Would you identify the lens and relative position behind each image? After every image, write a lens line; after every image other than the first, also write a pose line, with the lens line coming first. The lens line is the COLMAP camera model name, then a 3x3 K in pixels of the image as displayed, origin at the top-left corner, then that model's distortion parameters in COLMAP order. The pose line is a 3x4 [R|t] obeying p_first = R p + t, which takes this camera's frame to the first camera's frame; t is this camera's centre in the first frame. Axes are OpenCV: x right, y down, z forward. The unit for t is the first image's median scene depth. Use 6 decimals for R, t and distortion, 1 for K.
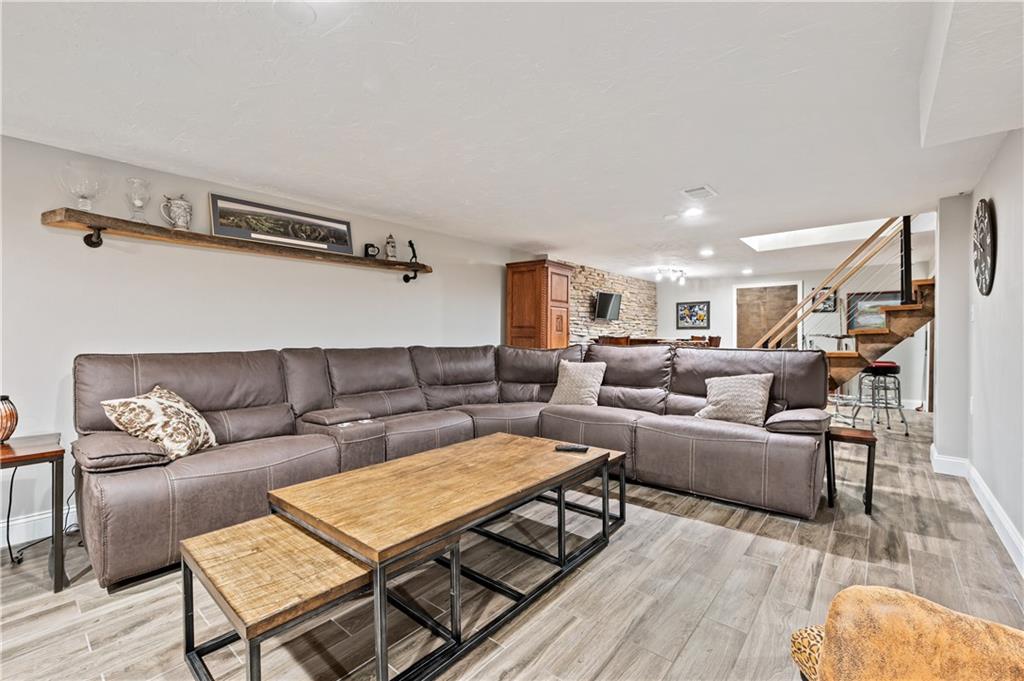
lens RADIAL K [[443.9, 0, 508.5], [0, 443.9, 343.5], [0, 0, 1]] dist [0.001521, 0.000118]
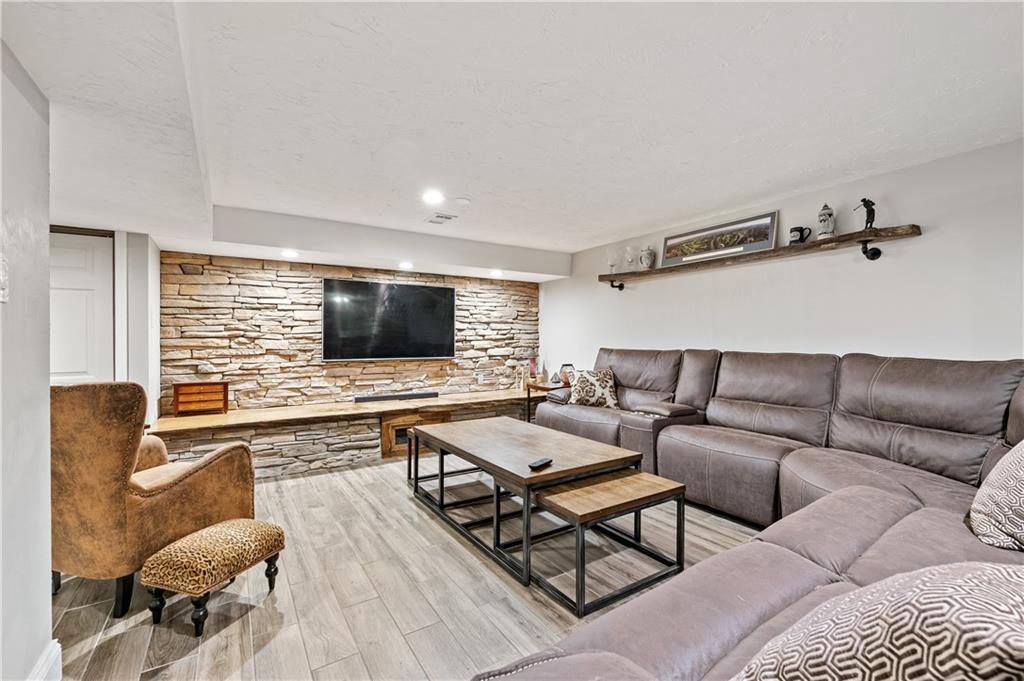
lens RADIAL K [[443.9, 0, 513.9], [0, 443.9, 339.2], [0, 0, 1]] dist [0.001521, 0.000118]
pose [[-0.292288, 0.006640, -0.956307, 0.717653], [-0.012333, 0.999867, 0.010712, -0.021270], [0.956251, 0.014925, -0.292167, 0.841094]]
